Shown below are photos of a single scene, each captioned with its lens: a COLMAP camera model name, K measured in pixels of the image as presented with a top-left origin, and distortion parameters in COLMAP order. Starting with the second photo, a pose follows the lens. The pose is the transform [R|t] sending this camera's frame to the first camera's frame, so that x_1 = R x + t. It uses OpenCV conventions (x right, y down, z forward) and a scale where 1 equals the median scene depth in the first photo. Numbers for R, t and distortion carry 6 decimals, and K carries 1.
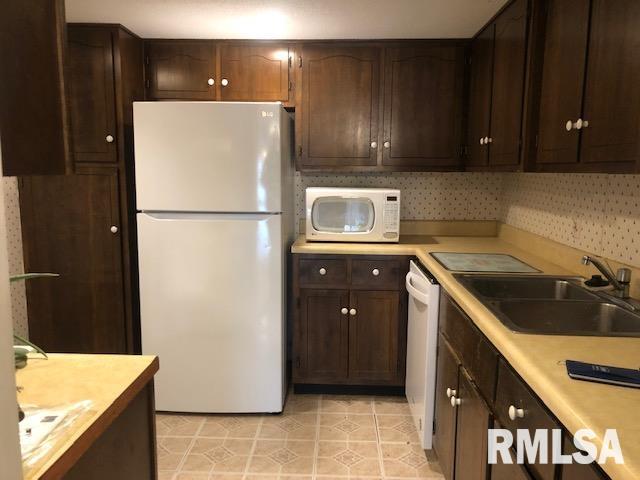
lens RADIAL K [[525.4, 0, 327.5], [0, 525.4, 241.4], [0, 0, 1]] dist [0.010436, 0.000104]
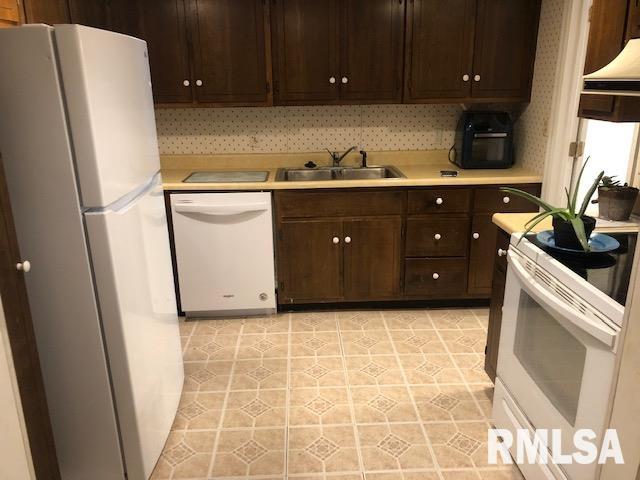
lens RADIAL K [[525.4, 0, 327.5], [0, 525.4, 241.4], [0, 0, 1]] dist [0.010436, 0.000104]
pose [[-0.092073, -0.307070, 0.947223, -1.006755], [0.138551, 0.938059, 0.317566, -0.188162], [-0.986066, 0.160478, -0.043825, 0.793324]]
